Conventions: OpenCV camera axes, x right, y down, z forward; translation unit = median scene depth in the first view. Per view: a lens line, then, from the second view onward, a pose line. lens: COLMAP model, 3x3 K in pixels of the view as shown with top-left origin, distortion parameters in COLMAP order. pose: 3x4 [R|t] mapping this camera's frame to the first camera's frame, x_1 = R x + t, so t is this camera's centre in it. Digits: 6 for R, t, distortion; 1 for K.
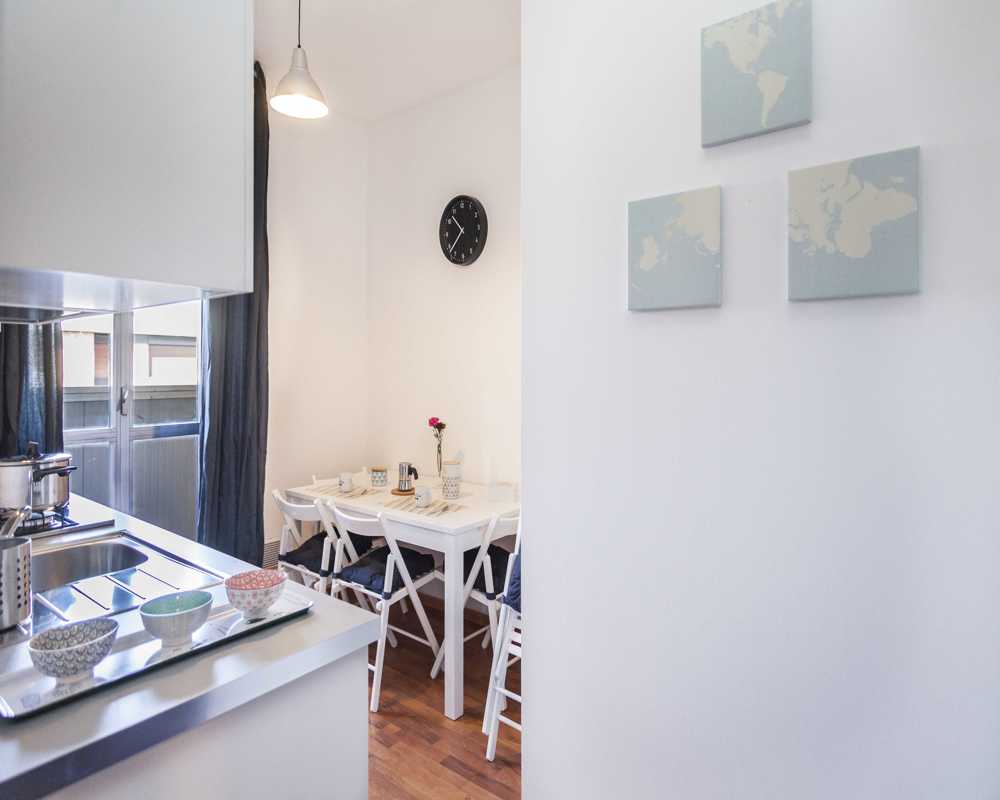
lens RADIAL K [[541.9, 0, 500.0], [0, 541.9, 400.0], [0, 0, 1]] dist [-0.001152, 0.000726]
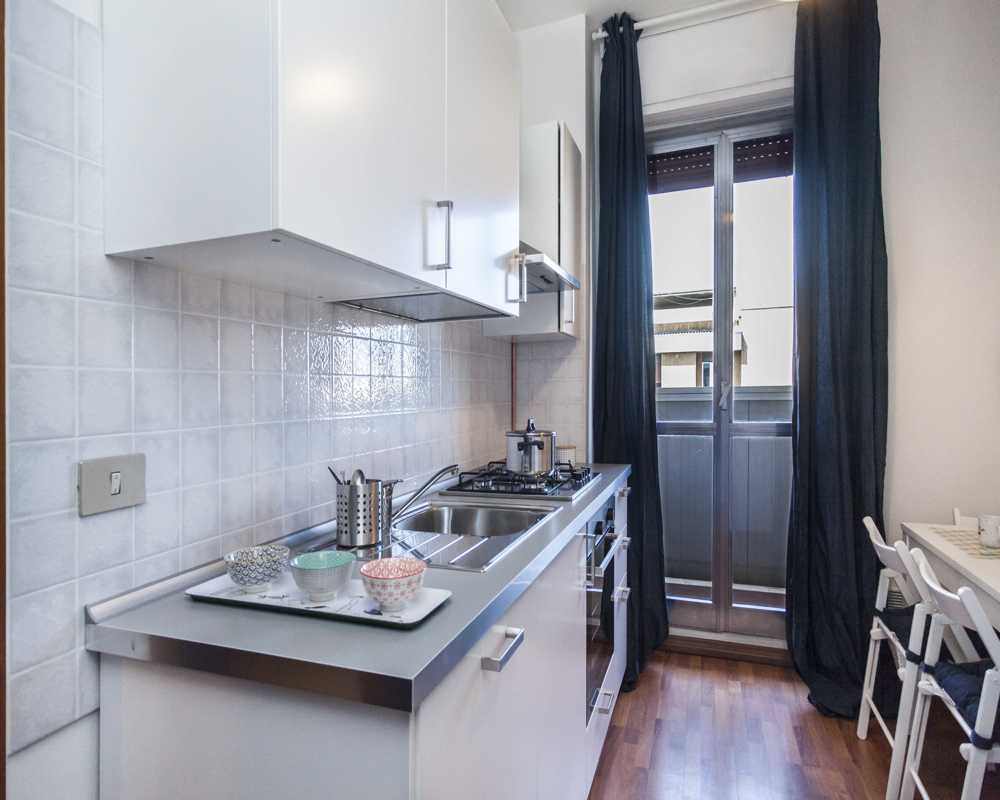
lens RADIAL K [[541.9, 0, 500.0], [0, 541.9, 400.0], [0, 0, 1]] dist [-0.001152, 0.000726]
pose [[0.254610, 0.001820, -0.967042, 0.196870], [-0.007896, 0.999969, -0.000197, 0.007867], [0.967011, 0.007686, 0.254617, 0.344676]]
